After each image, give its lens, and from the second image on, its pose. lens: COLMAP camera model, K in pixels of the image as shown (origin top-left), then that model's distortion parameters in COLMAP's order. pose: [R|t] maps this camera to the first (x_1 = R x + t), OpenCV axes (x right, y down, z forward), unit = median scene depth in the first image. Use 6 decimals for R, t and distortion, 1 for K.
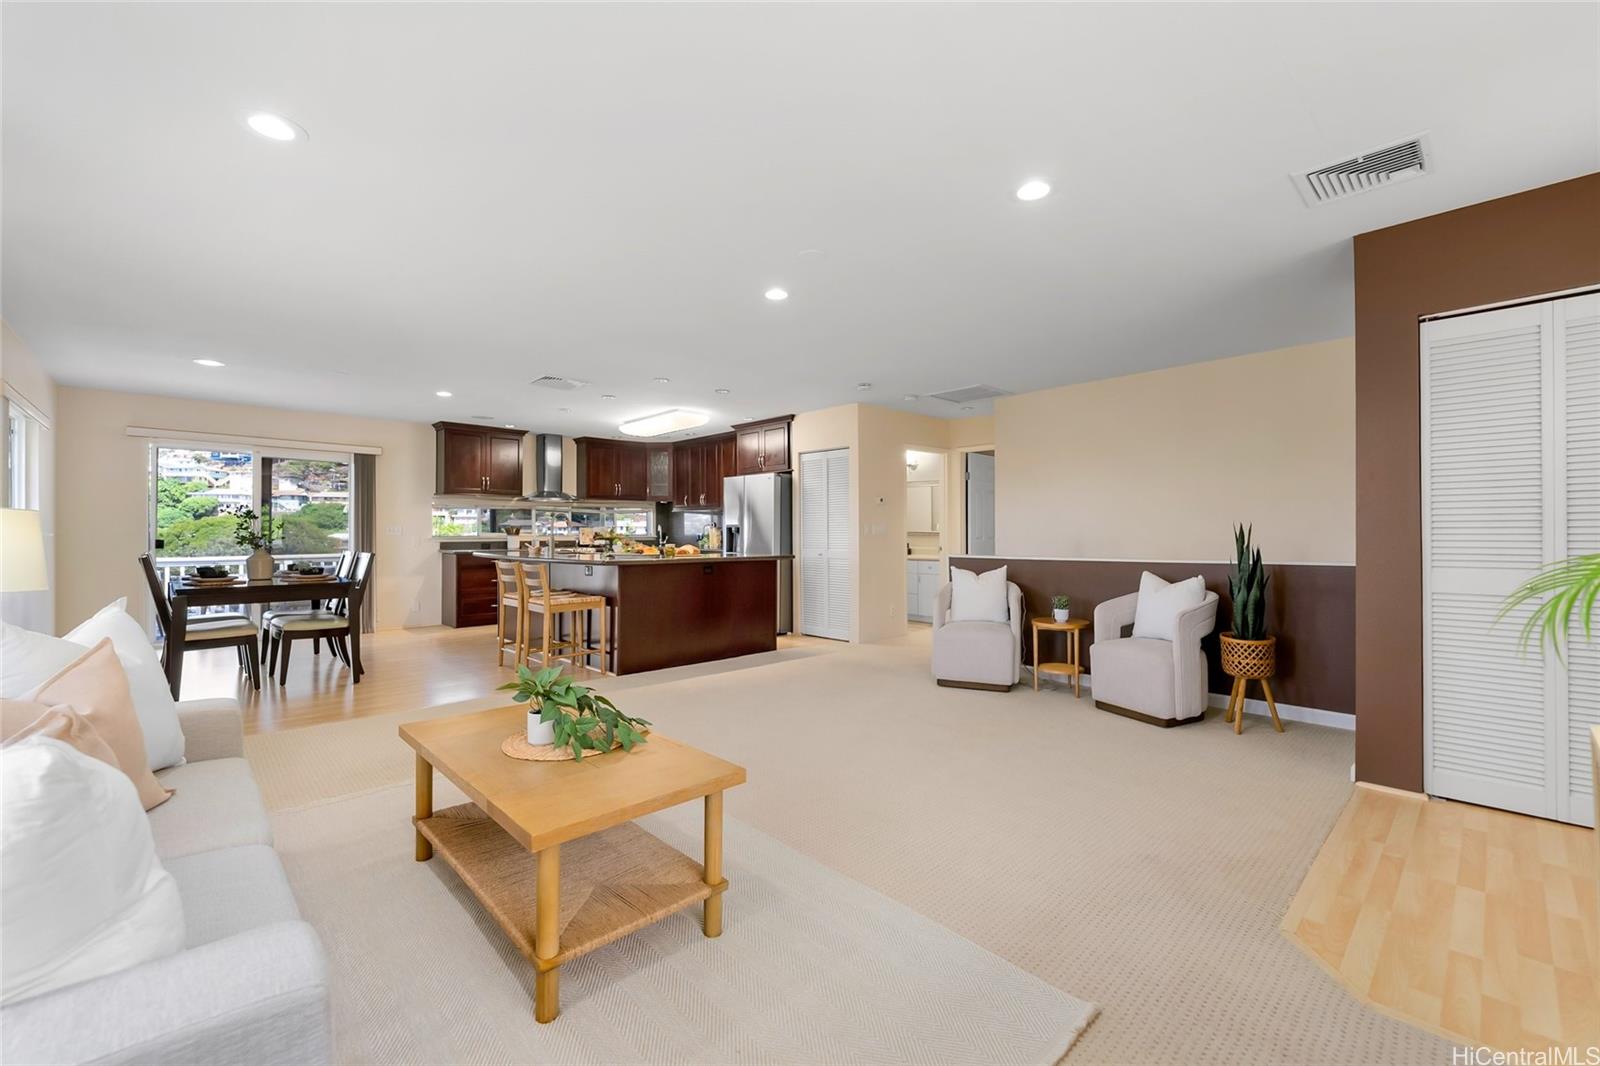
lens RADIAL K [[664.9, 0, 800.0], [0, 664.9, 533.0], [0, 0, 1]] dist [-0.000852, 0.000120]
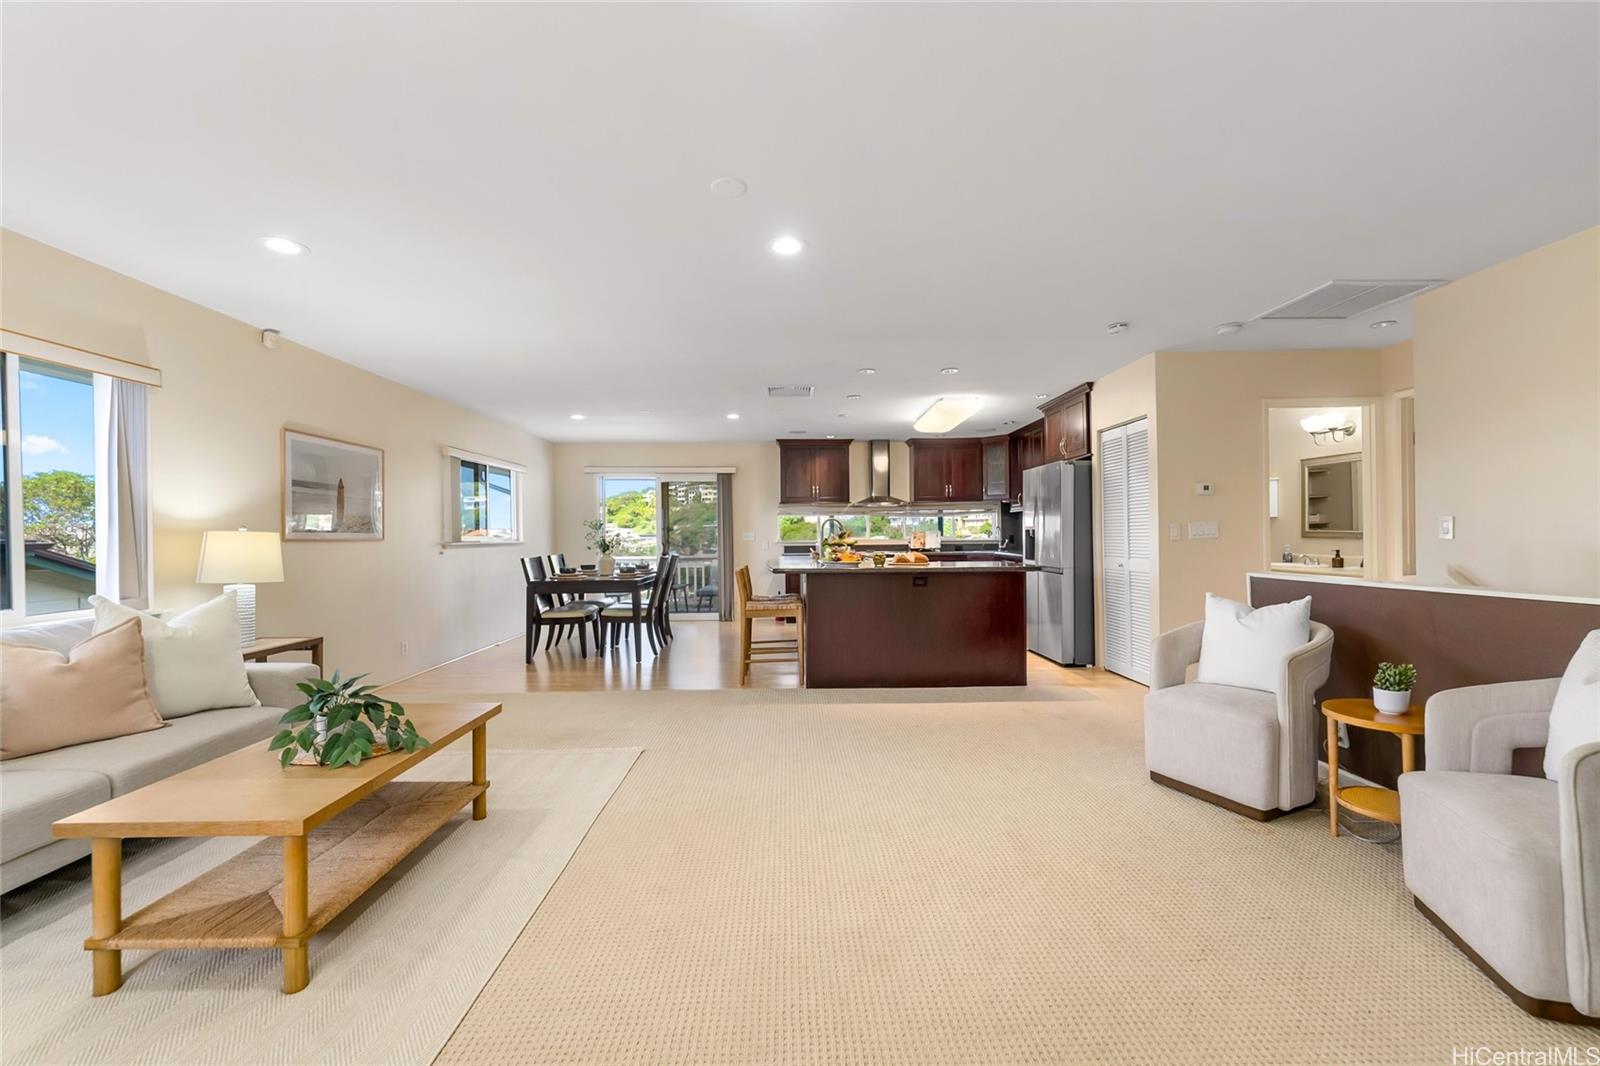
lens RADIAL K [[664.9, 0, 800.0], [0, 664.9, 533.0], [0, 0, 1]] dist [-0.000852, 0.000120]
pose [[0.734055, -0.009903, -0.679017, 0.263438], [0.009269, 0.999947, -0.004563, -0.003790], [0.679026, -0.002944, 0.734108, 0.209985]]
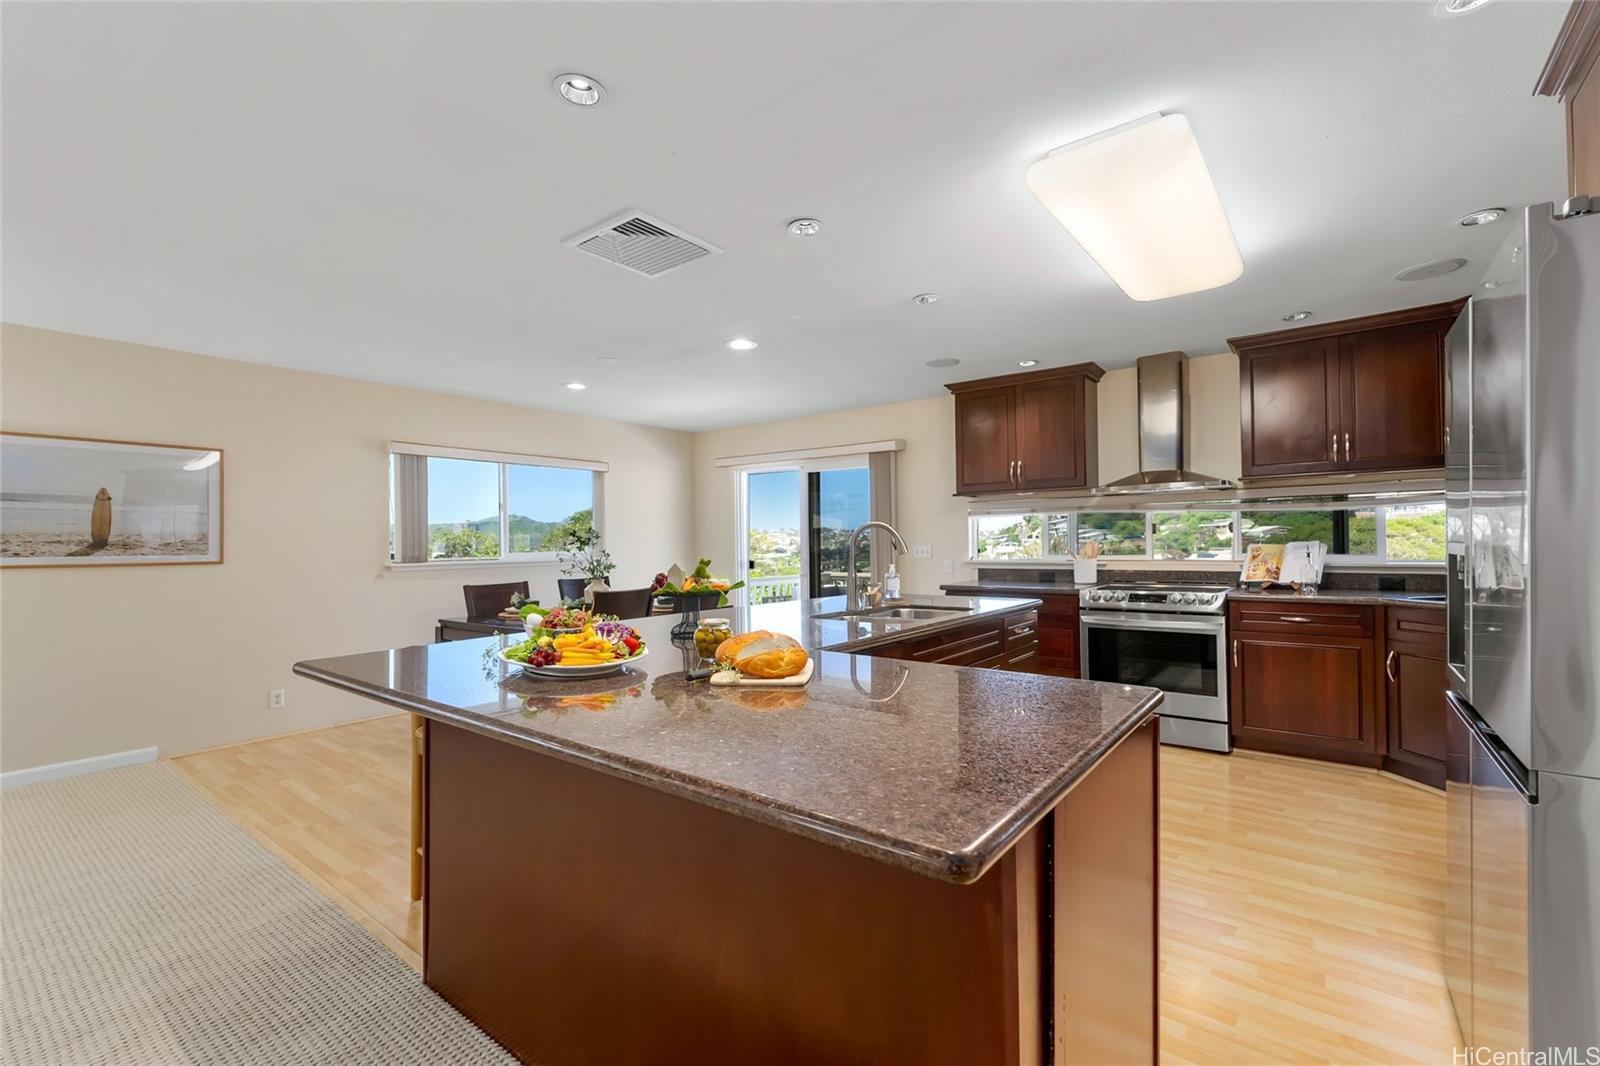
lens RADIAL K [[664.9, 0, 800.0], [0, 664.9, 533.0], [0, 0, 1]] dist [-0.000852, 0.000120]
pose [[0.137884, -0.015467, -0.990328, 0.092172], [0.009835, 0.999850, -0.014247, -0.015265], [0.990400, -0.007775, 0.138015, 0.788533]]
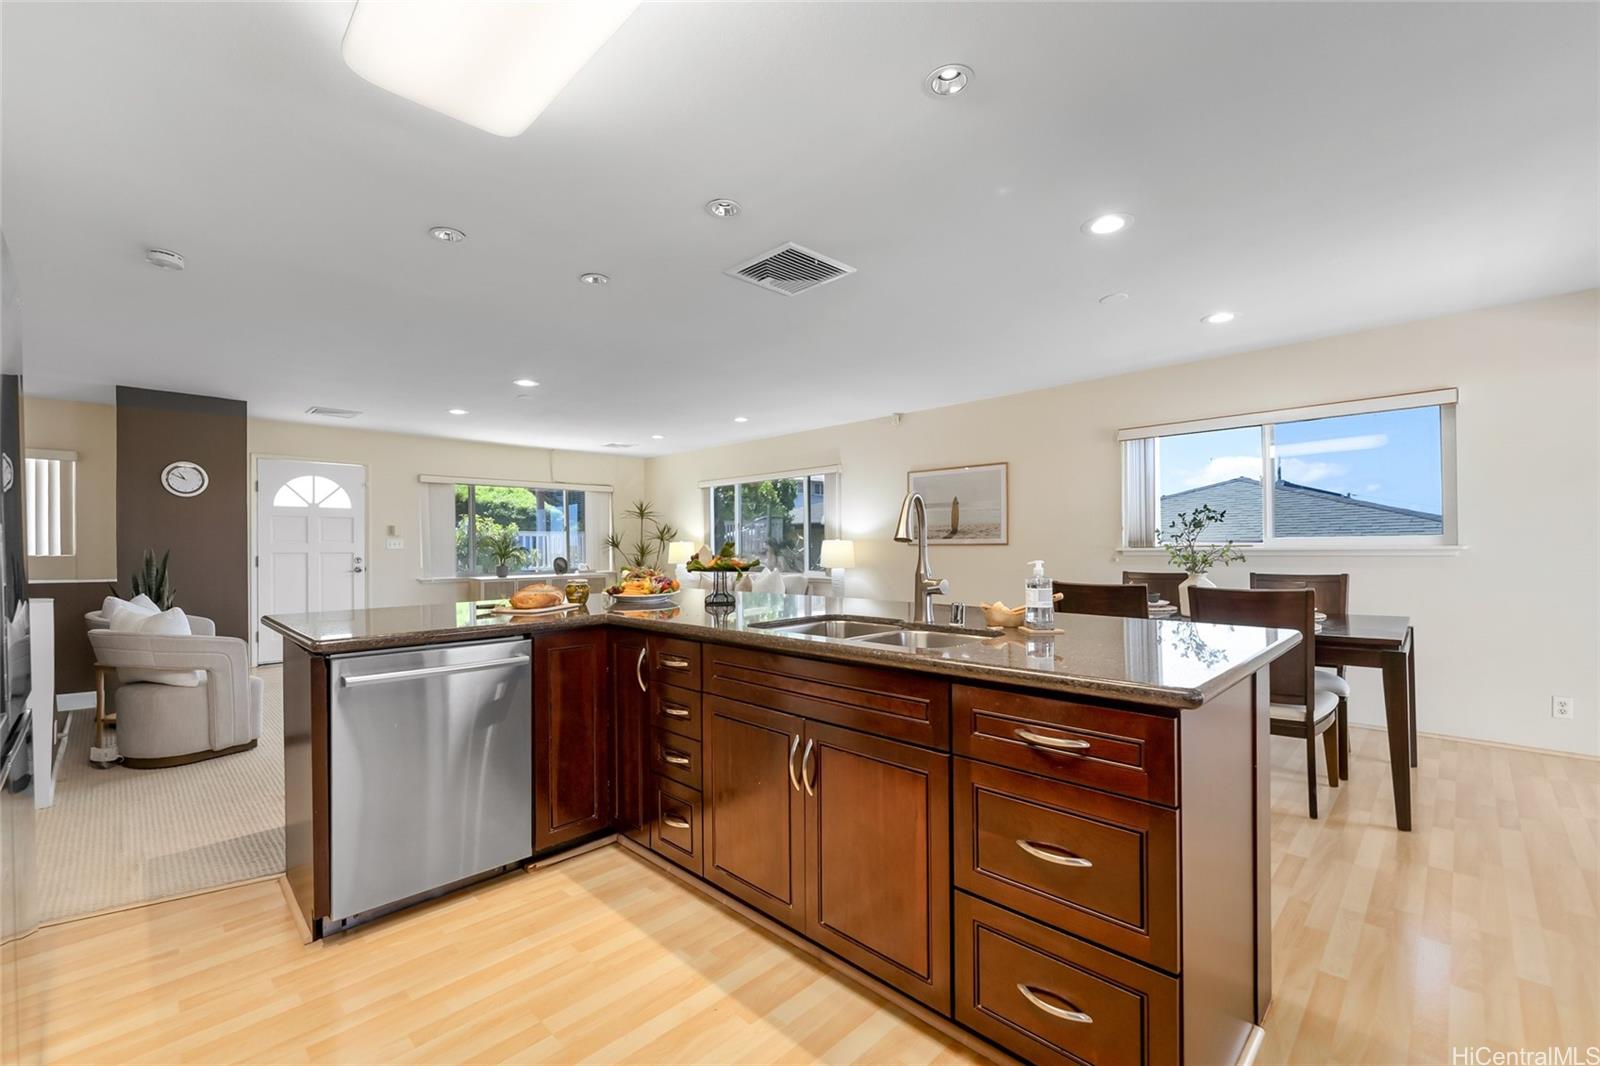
lens RADIAL K [[664.9, 0, 800.0], [0, 664.9, 533.0], [0, 0, 1]] dist [-0.000852, 0.000120]
pose [[-0.999546, 0.010077, -0.028408, -0.237756], [0.010550, 0.999807, -0.016545, -0.006601], [0.028236, -0.016837, -0.999459, 1.125396]]
